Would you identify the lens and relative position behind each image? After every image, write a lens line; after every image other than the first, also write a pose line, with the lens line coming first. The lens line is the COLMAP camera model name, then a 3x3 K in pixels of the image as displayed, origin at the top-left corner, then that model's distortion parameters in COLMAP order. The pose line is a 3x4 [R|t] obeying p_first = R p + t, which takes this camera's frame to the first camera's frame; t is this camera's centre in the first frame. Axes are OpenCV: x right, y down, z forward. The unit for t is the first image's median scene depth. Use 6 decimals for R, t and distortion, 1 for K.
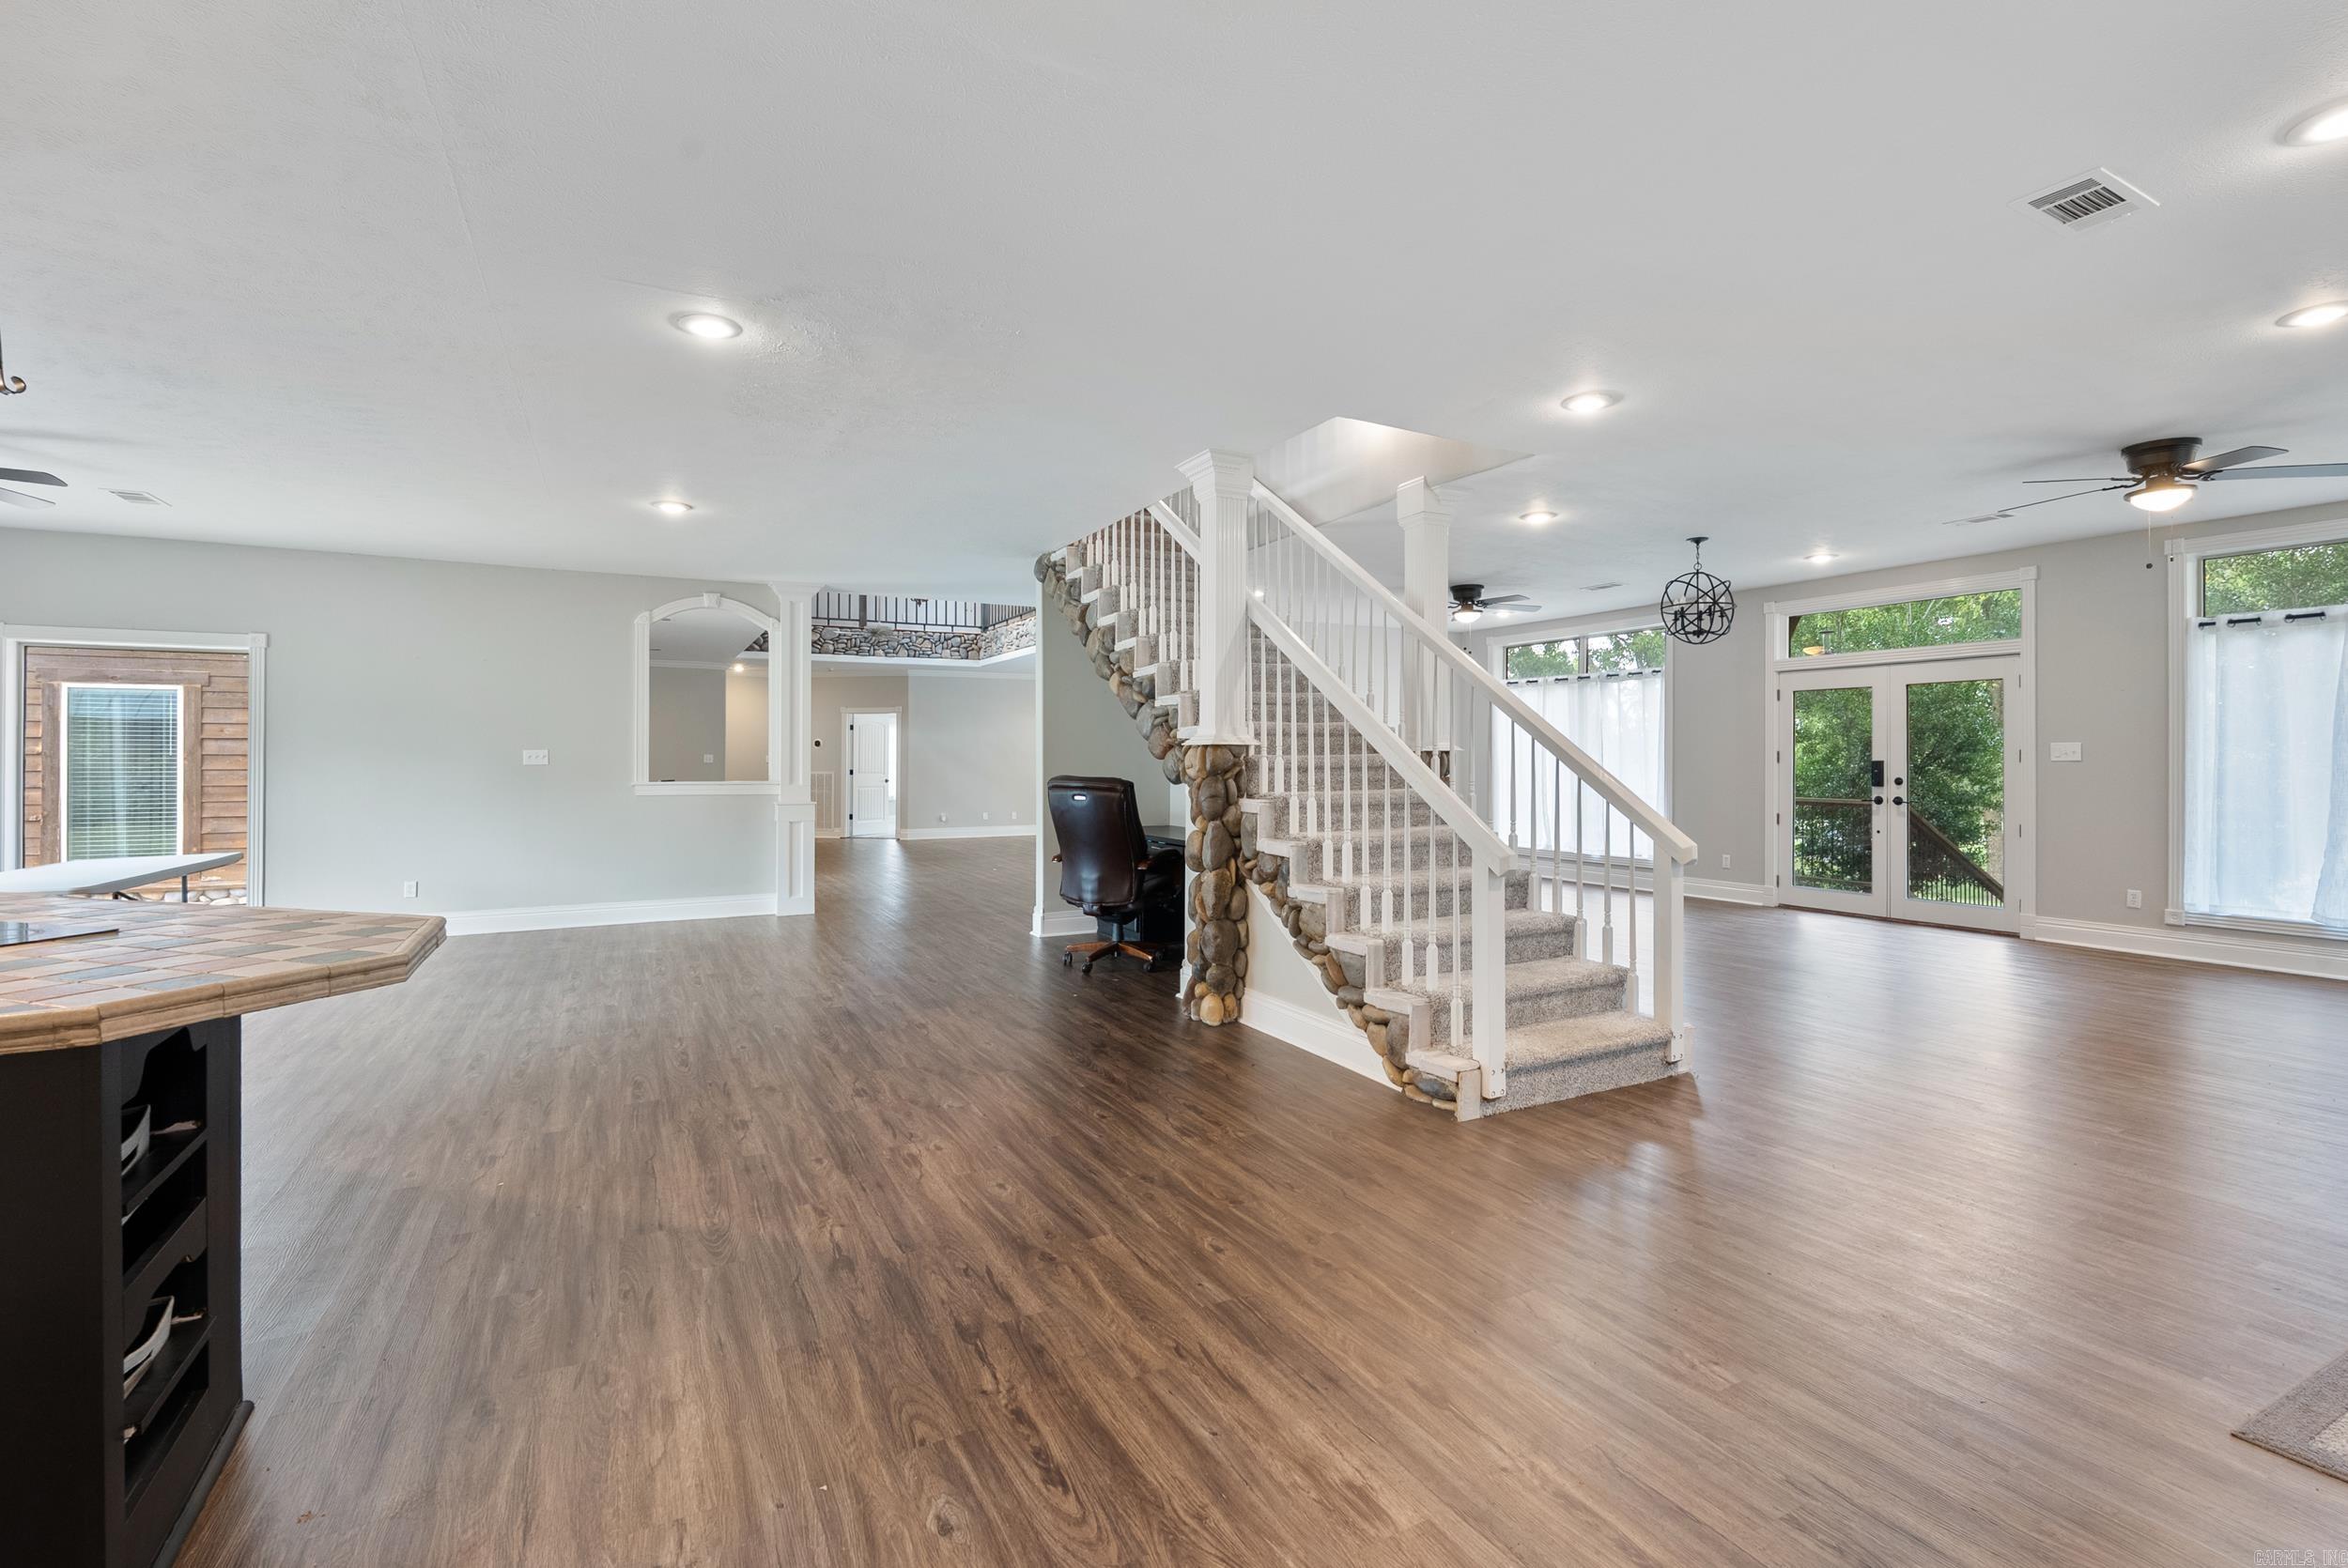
lens RADIAL K [[1037.4, 0, 1185.0], [0, 1037.4, 760.2], [0, 0, 1]] dist [-0.002127, -0.000274]
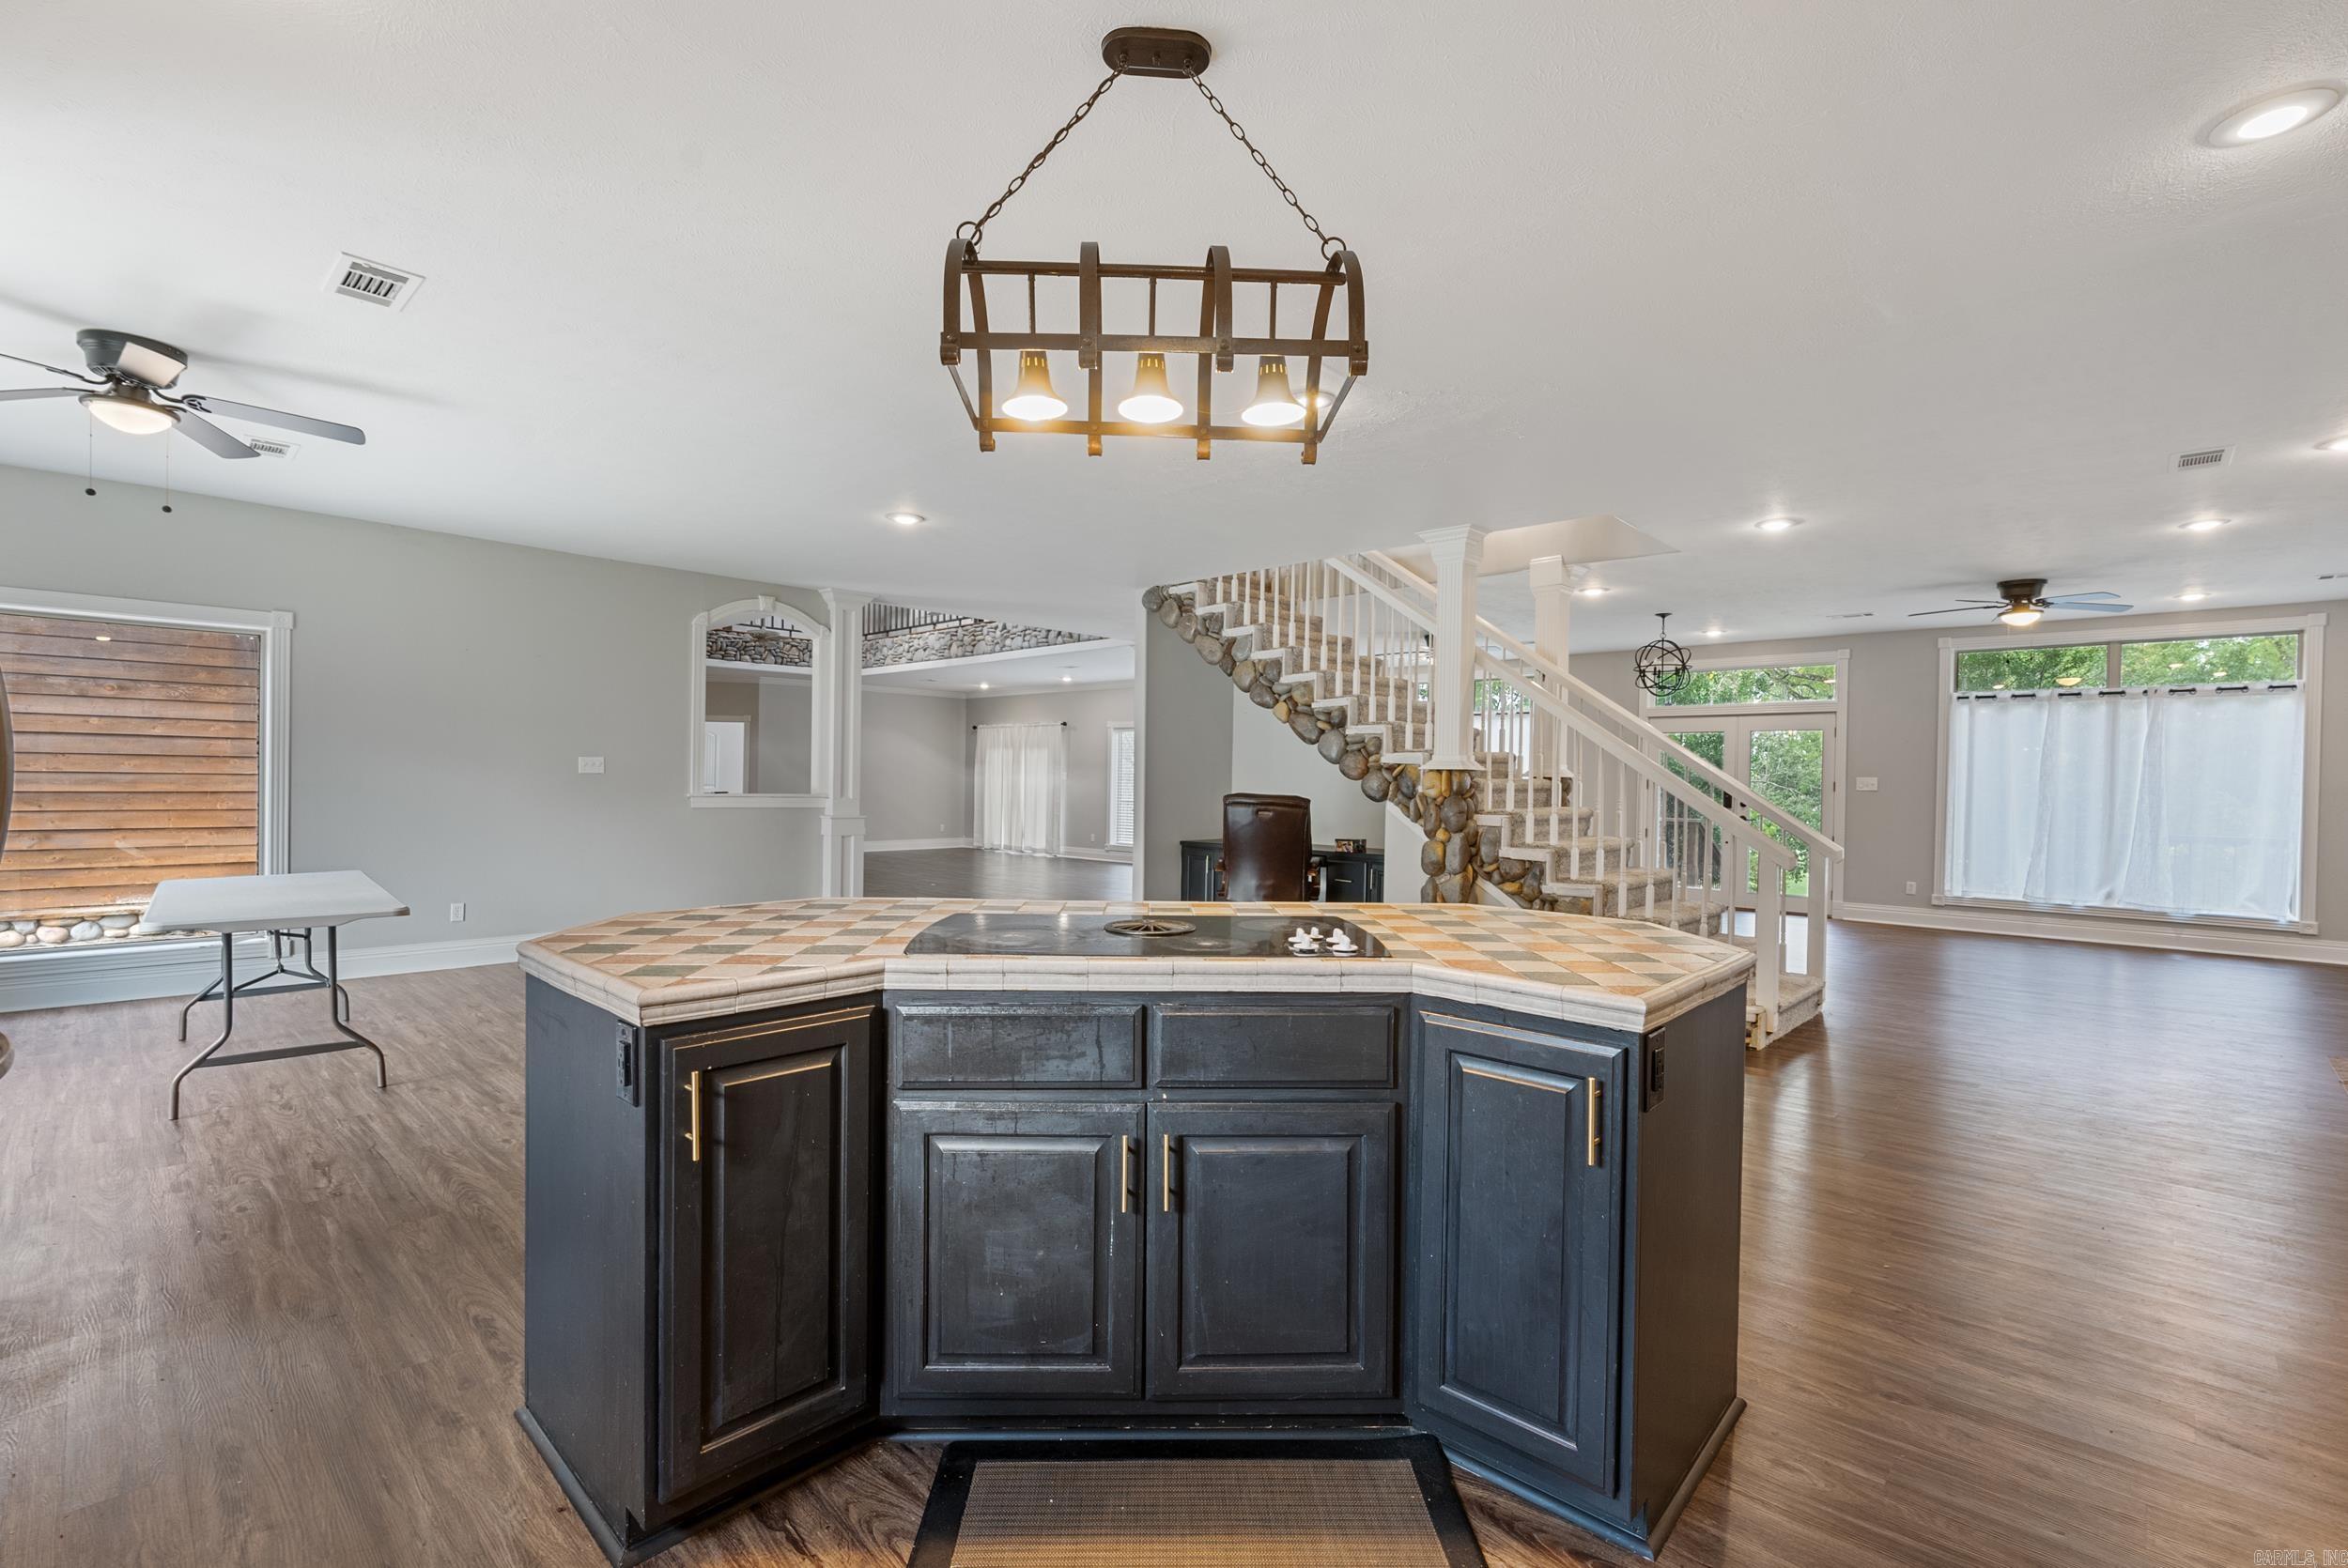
lens RADIAL K [[1036.4, 0, 1174.0], [0, 1036.4, 784.0], [0, 0, 1]] dist [0.000004, -0.000210]
pose [[0.949101, 0.014691, 0.314630, -0.542206], [-0.016423, 0.999861, 0.002853, 0.003458], [-0.314544, -0.007875, 0.949210, -0.034779]]
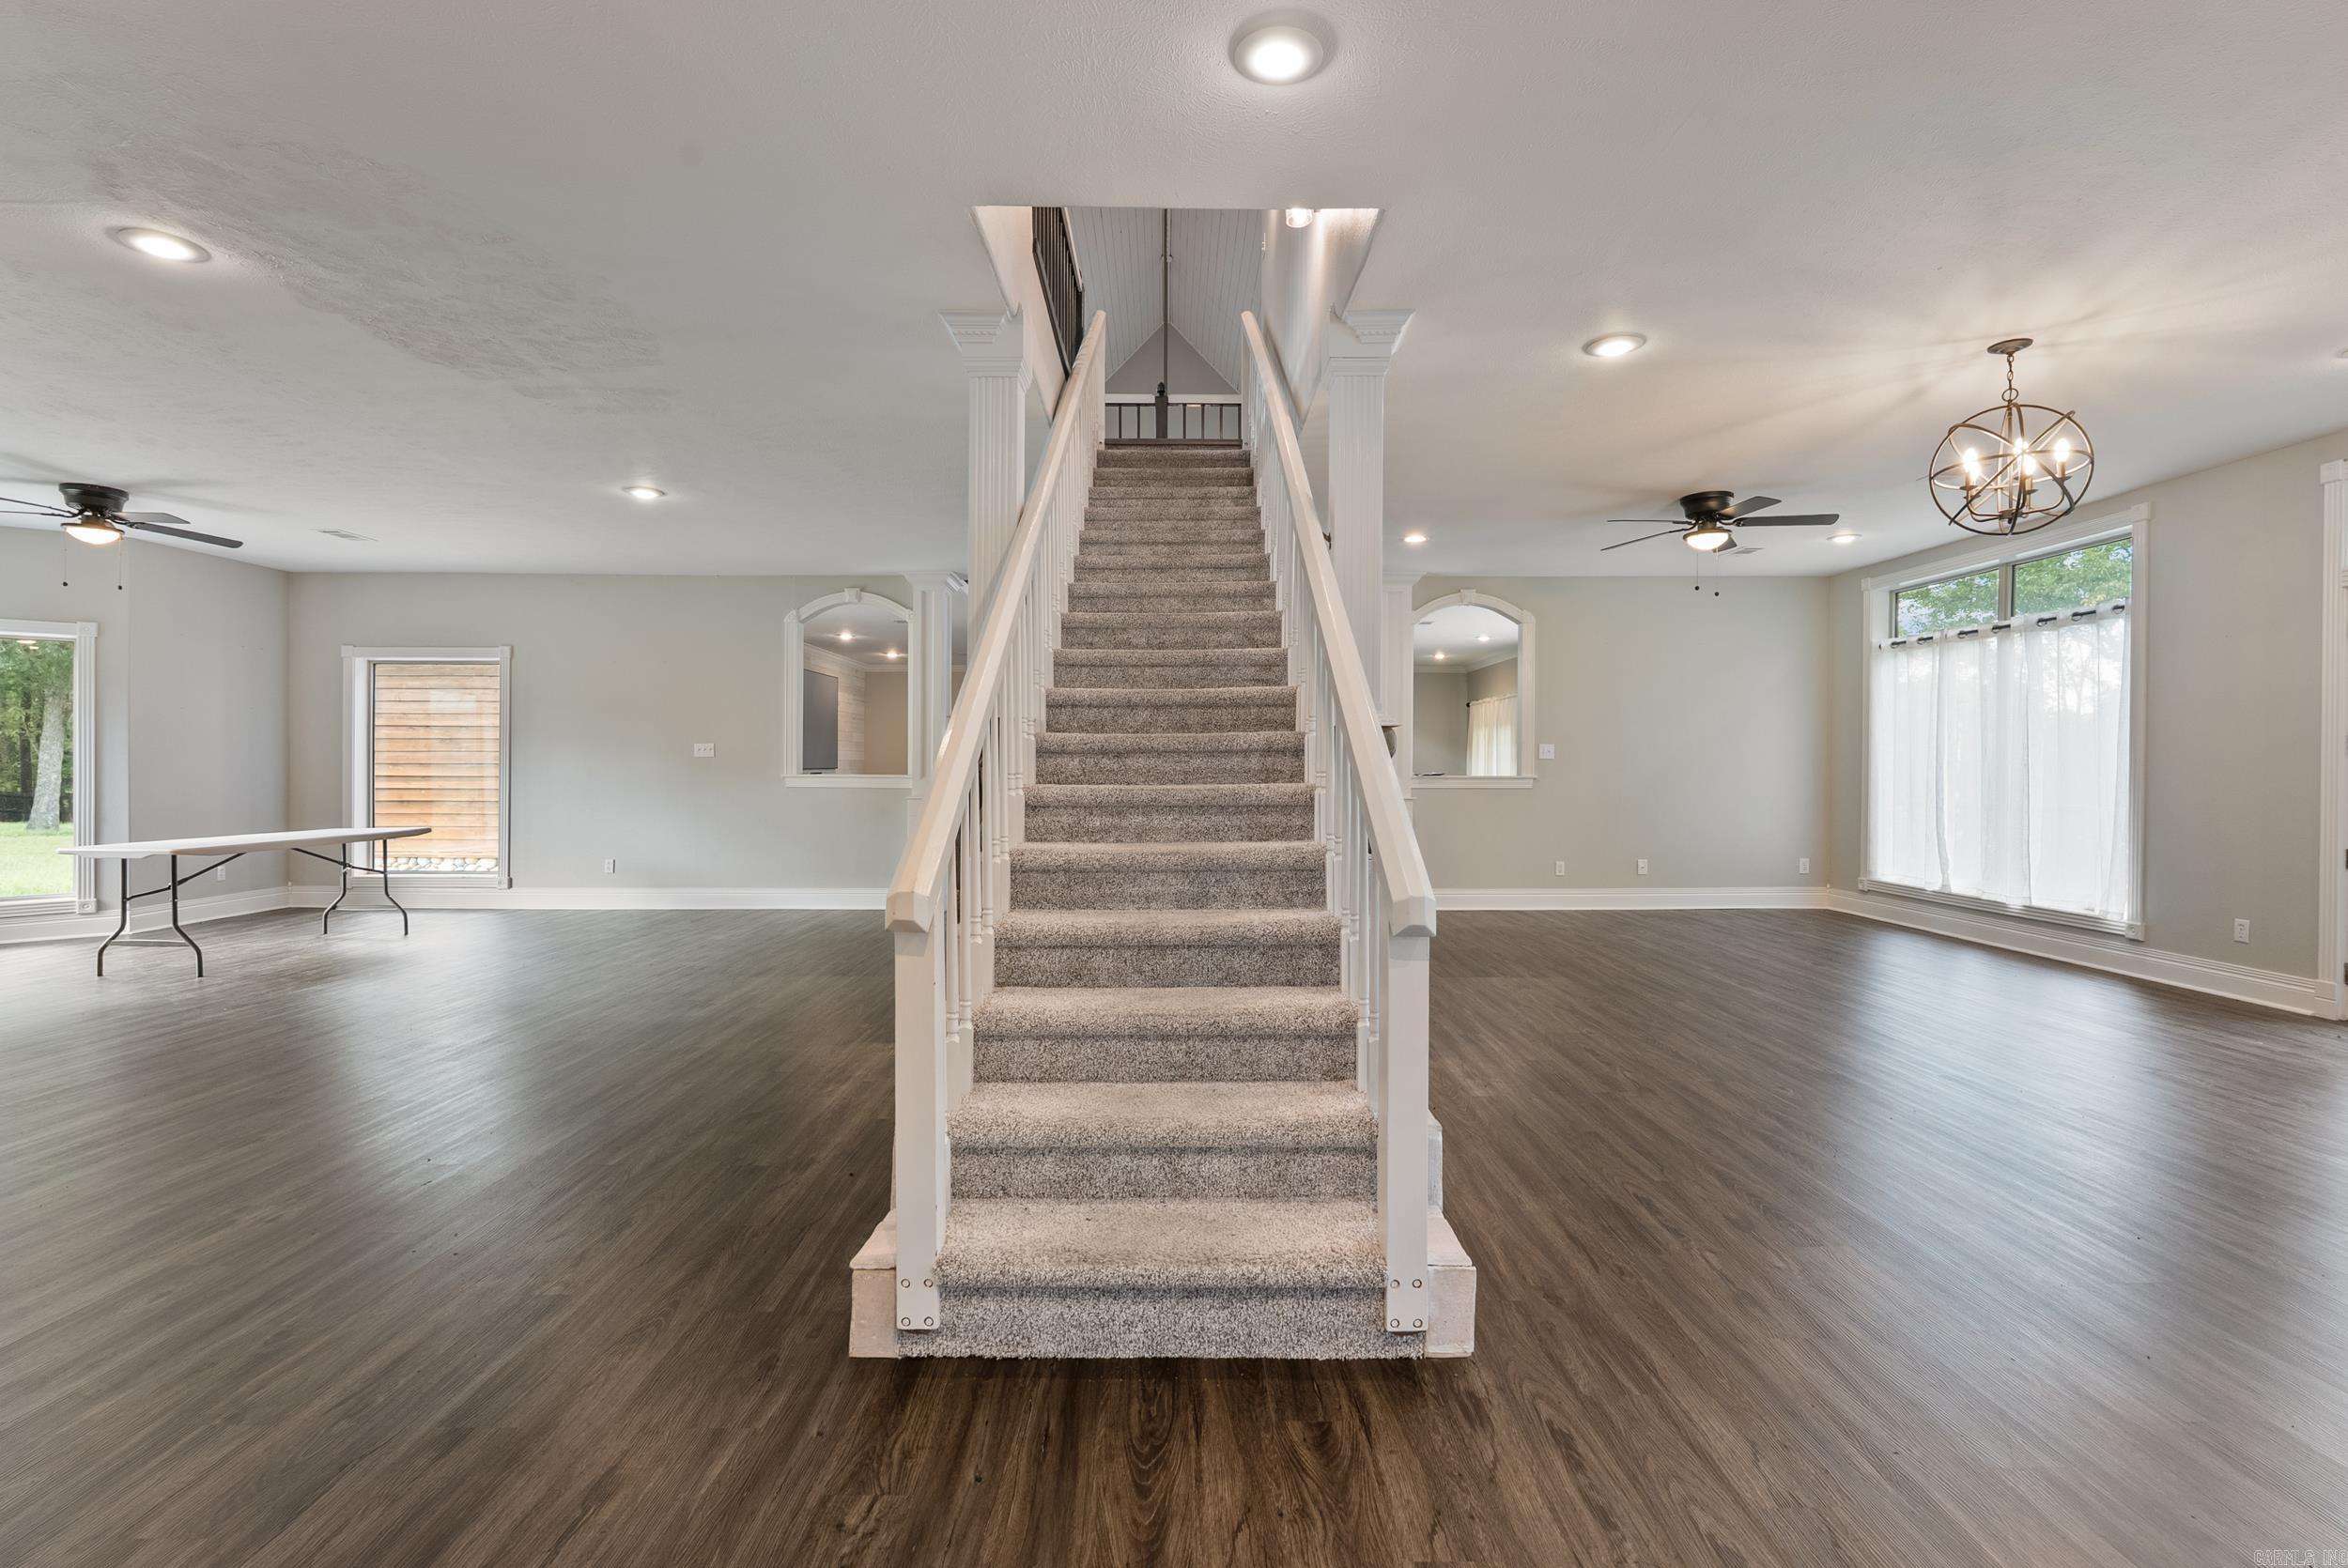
lens RADIAL K [[1037.4, 0, 1185.0], [0, 1037.4, 760.2], [0, 0, 1]] dist [-0.002127, -0.000274]
pose [[0.885631, 0.001205, -0.464389, 0.411103], [-0.004291, 0.999975, -0.005588, 0.014977], [0.464371, 0.006942, 0.885614, 0.346636]]
